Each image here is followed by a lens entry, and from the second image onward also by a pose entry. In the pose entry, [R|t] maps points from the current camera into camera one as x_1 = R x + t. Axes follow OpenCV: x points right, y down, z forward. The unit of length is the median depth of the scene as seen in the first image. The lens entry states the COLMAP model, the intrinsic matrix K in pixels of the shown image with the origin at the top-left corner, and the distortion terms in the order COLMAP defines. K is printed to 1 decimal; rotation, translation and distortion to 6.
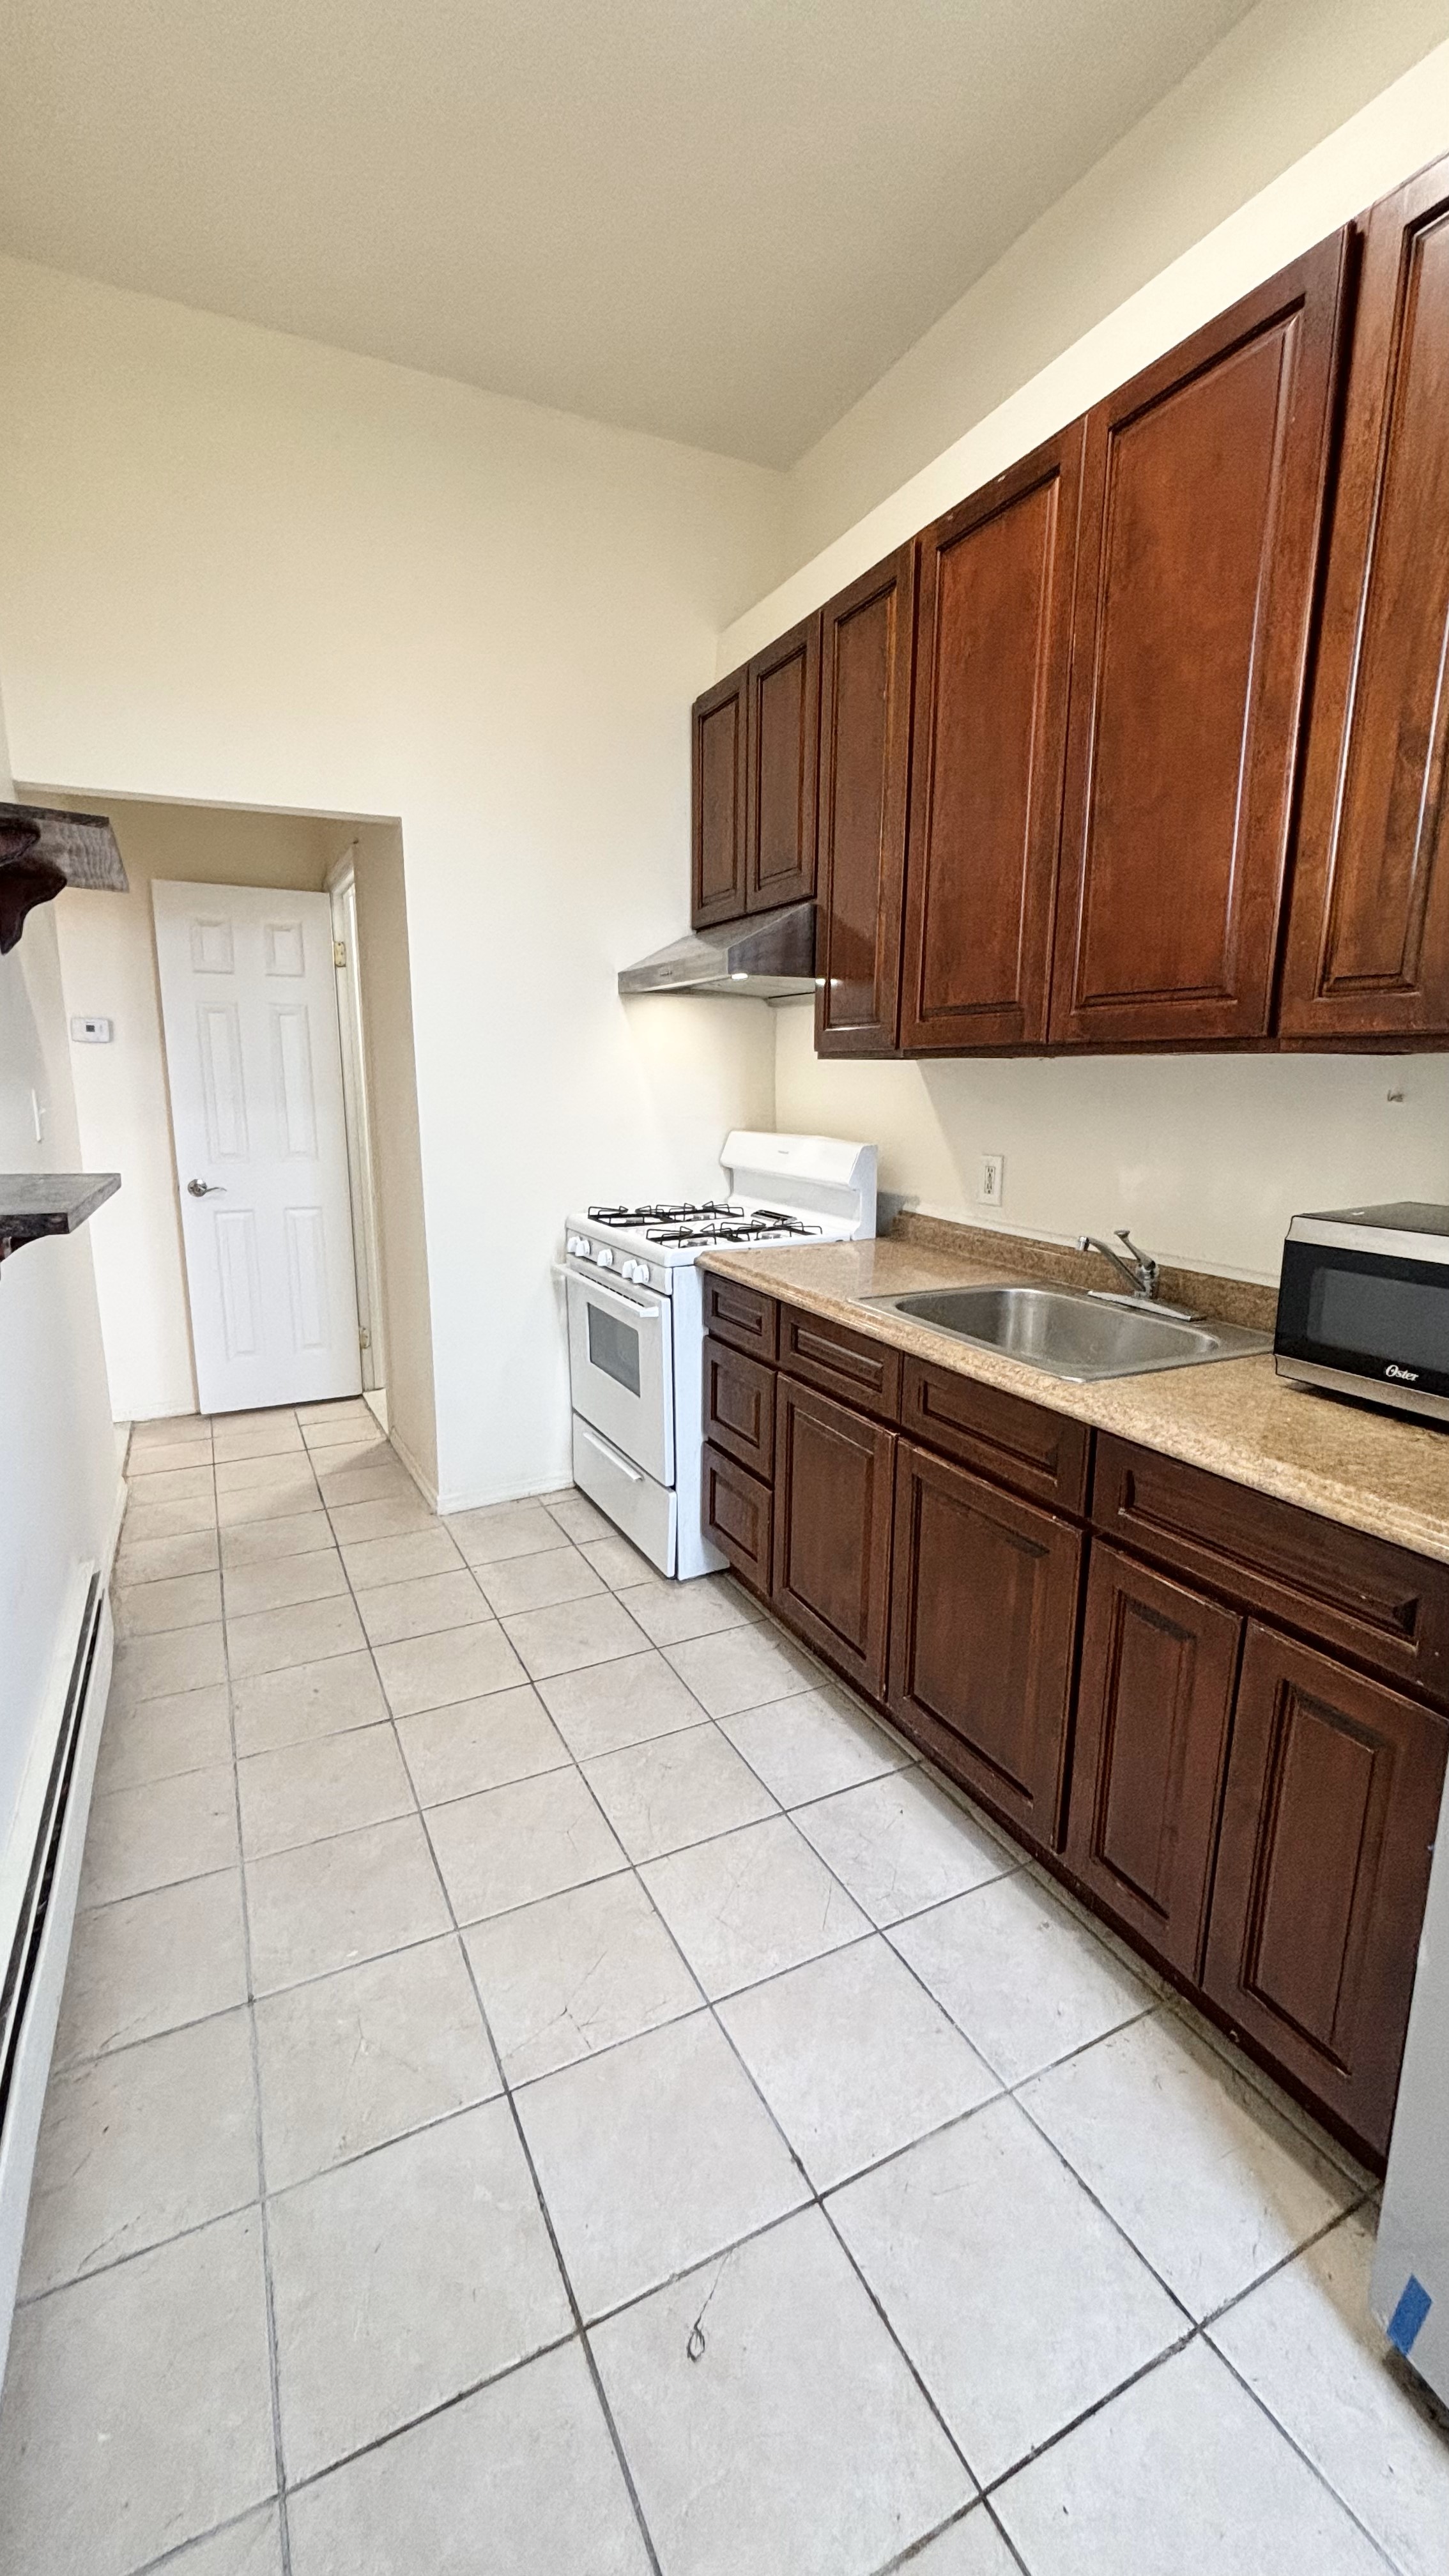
lens RADIAL K [[1031.0, 0, 741.8], [0, 1031.0, 1268.6], [0, 0, 1]] dist [0.000039, -0.000042]
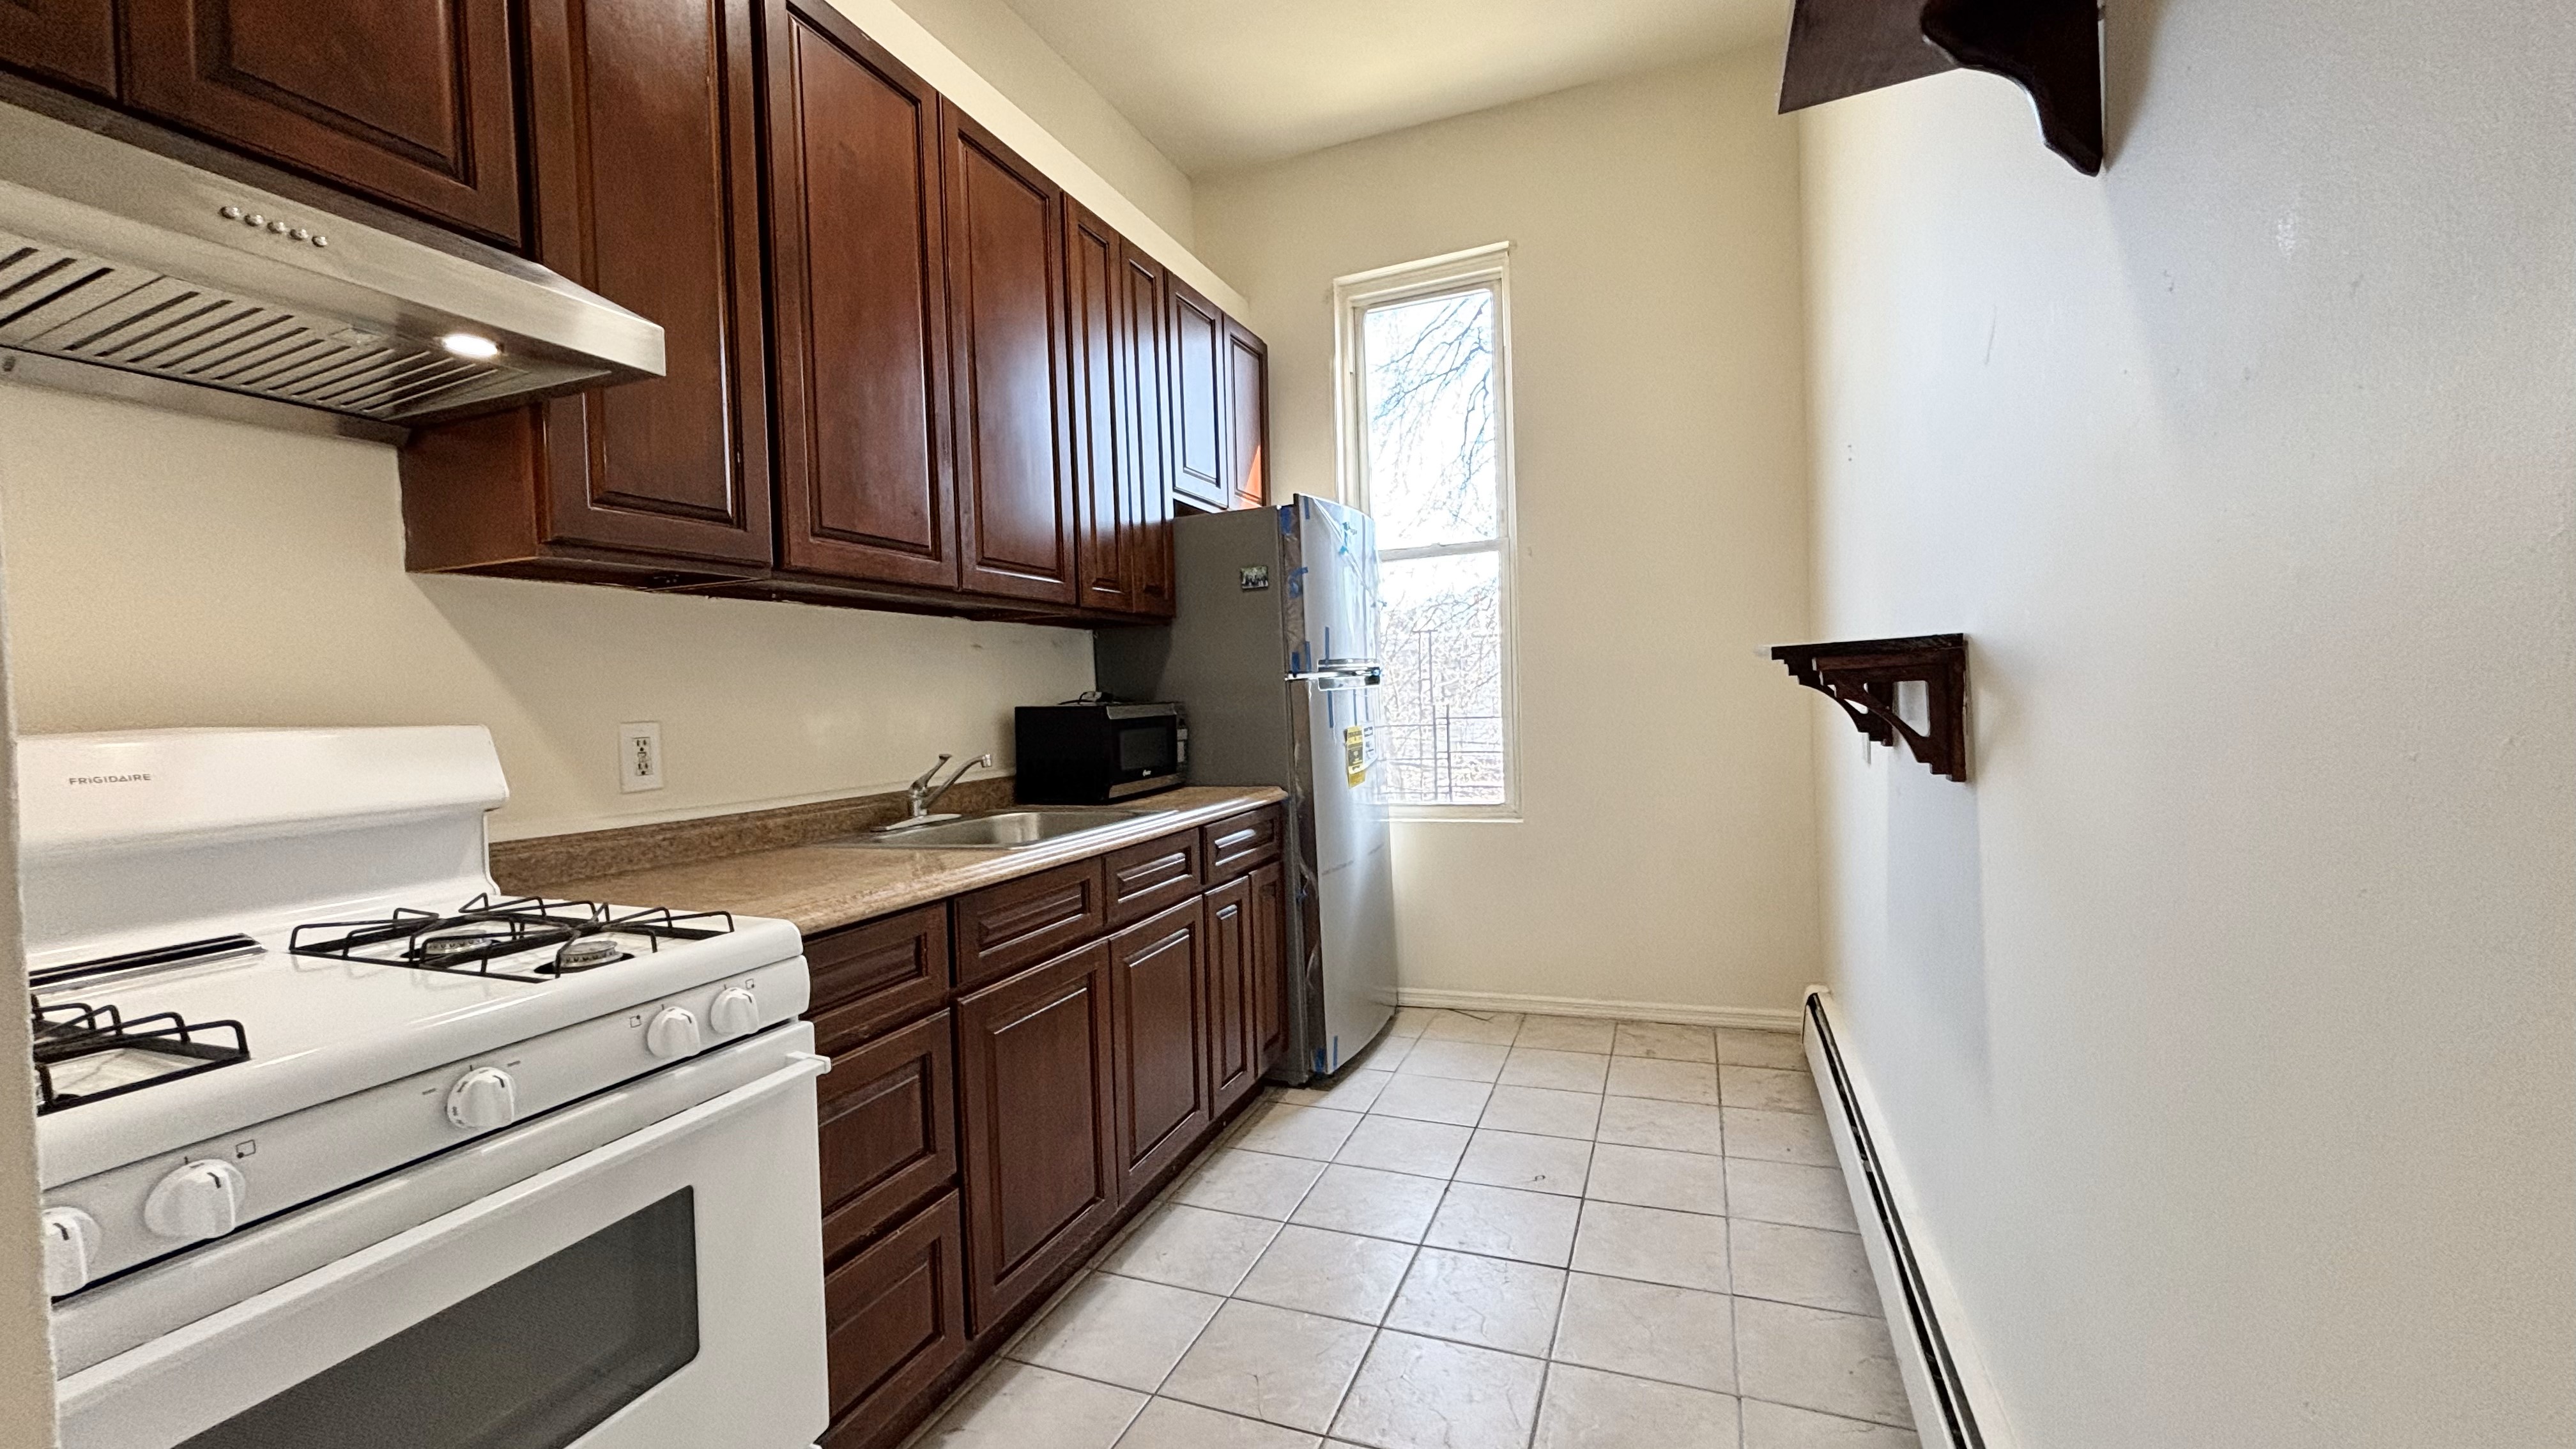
lens RADIAL K [[1031.0, 0, 1266.4], [0, 1031.0, 718.1], [0, 0, 1]] dist [0.000039, -0.000042]
pose [[-0.642081, 0.003776, 0.766628, -0.789211], [0.177633, 0.973507, 0.143980, -0.186089], [-0.745774, 0.228625, -0.625741, 1.502069]]
